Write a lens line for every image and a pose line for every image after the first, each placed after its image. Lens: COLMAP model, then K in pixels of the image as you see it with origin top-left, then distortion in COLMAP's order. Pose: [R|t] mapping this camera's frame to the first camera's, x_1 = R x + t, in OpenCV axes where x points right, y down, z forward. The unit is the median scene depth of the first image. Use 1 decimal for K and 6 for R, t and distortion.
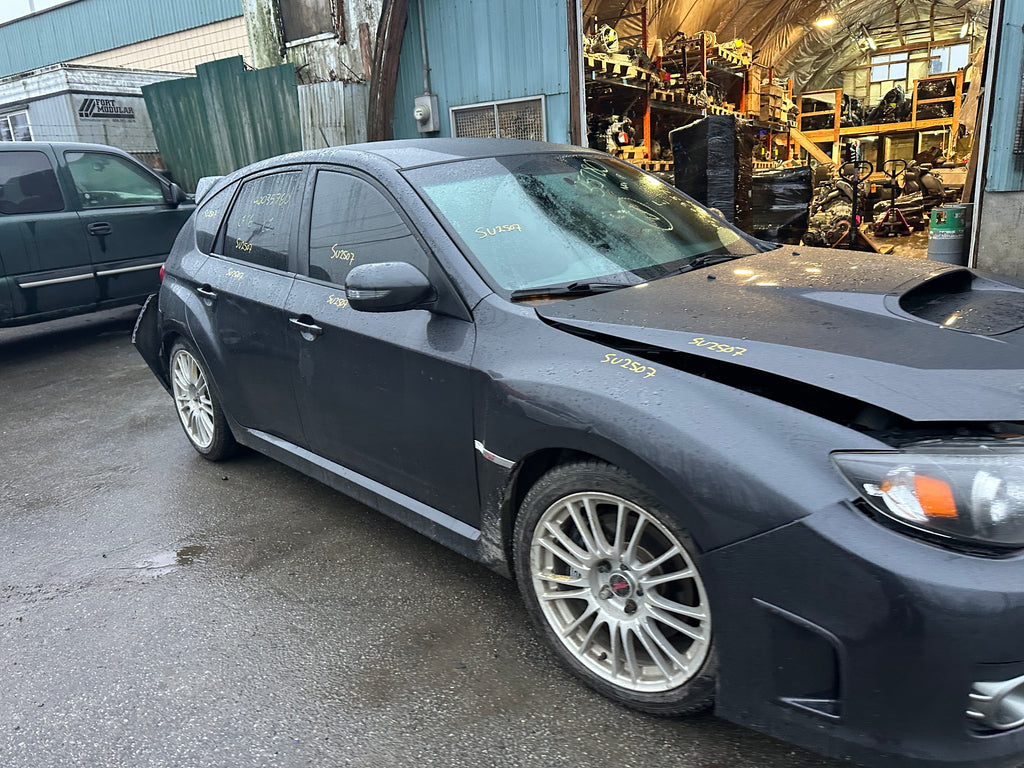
lens RADIAL K [[727.3, 0, 508.2], [0, 727.3, 381.4], [0, 0, 1]] dist [0.029327, -0.036386]
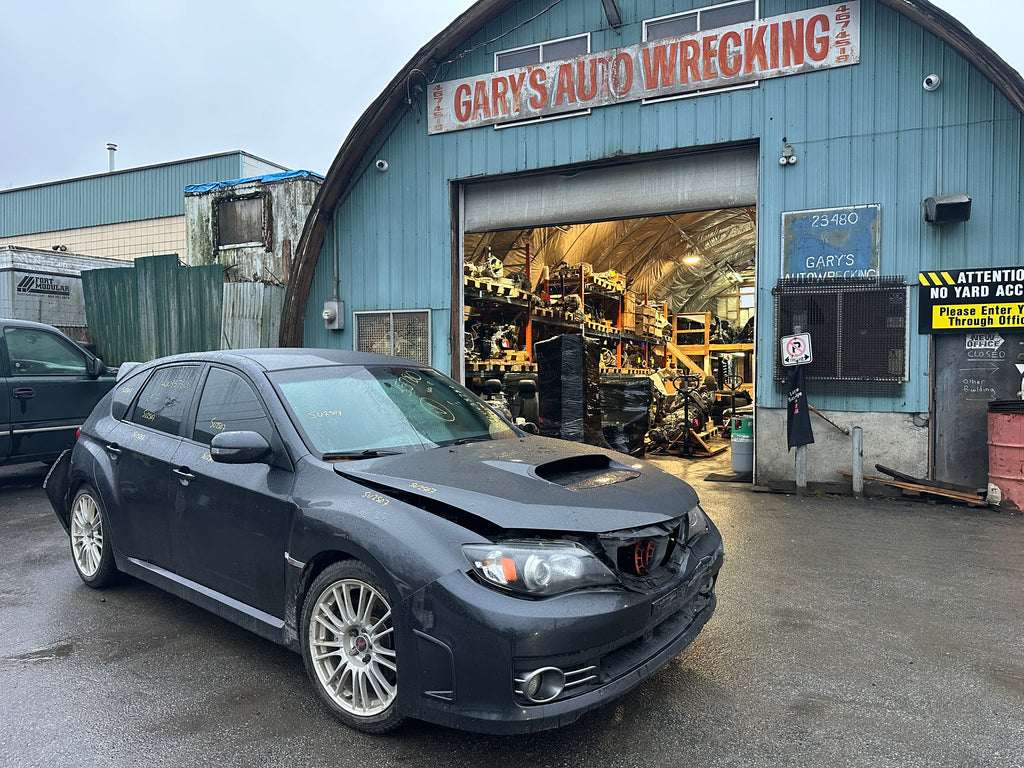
lens RADIAL K [[727.3, 0, 505.3], [0, 727.3, 384.0], [0, 0, 1]] dist [0.029327, -0.036386]
pose [[0.993300, 0.061555, 0.097810, 0.066990], [-0.035642, 0.968259, -0.247395, 0.029110], [-0.109933, 0.242252, 0.963965, -0.165133]]
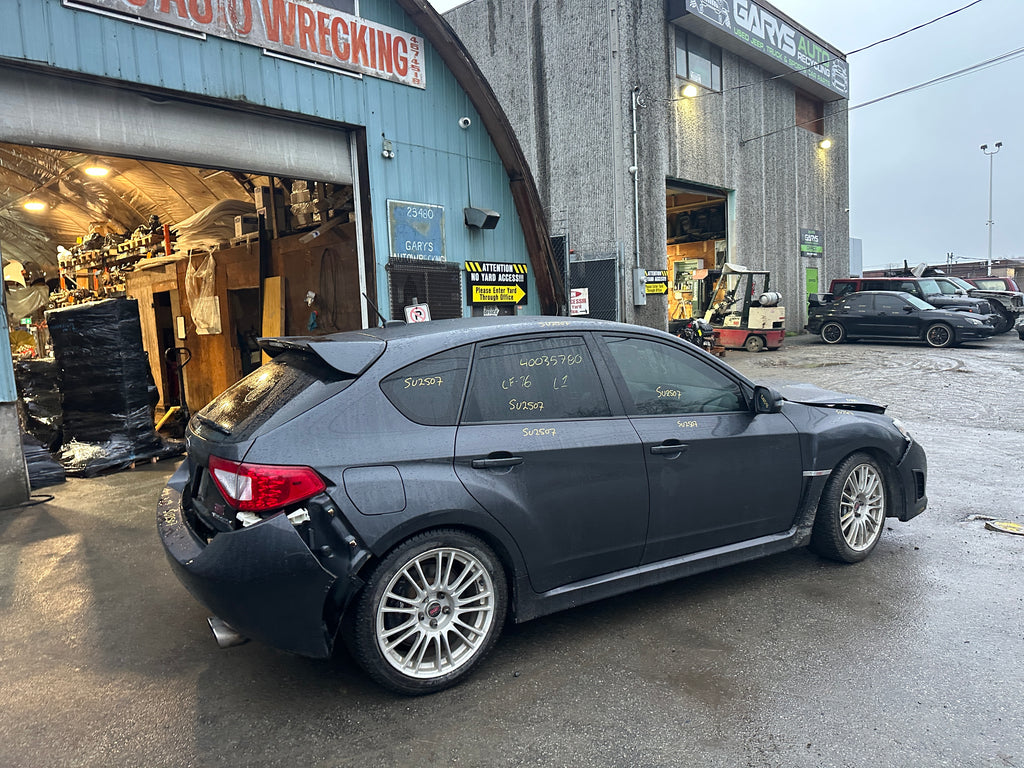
lens RADIAL K [[727.3, 0, 517.0], [0, 727.3, 386.8], [0, 0, 1]] dist [0.029327, -0.036386]
pose [[0.220059, -0.034221, 0.974886, -0.589072], [0.277976, 0.960149, -0.029043, -0.081572], [-0.935042, 0.277387, 0.220802, 0.344840]]
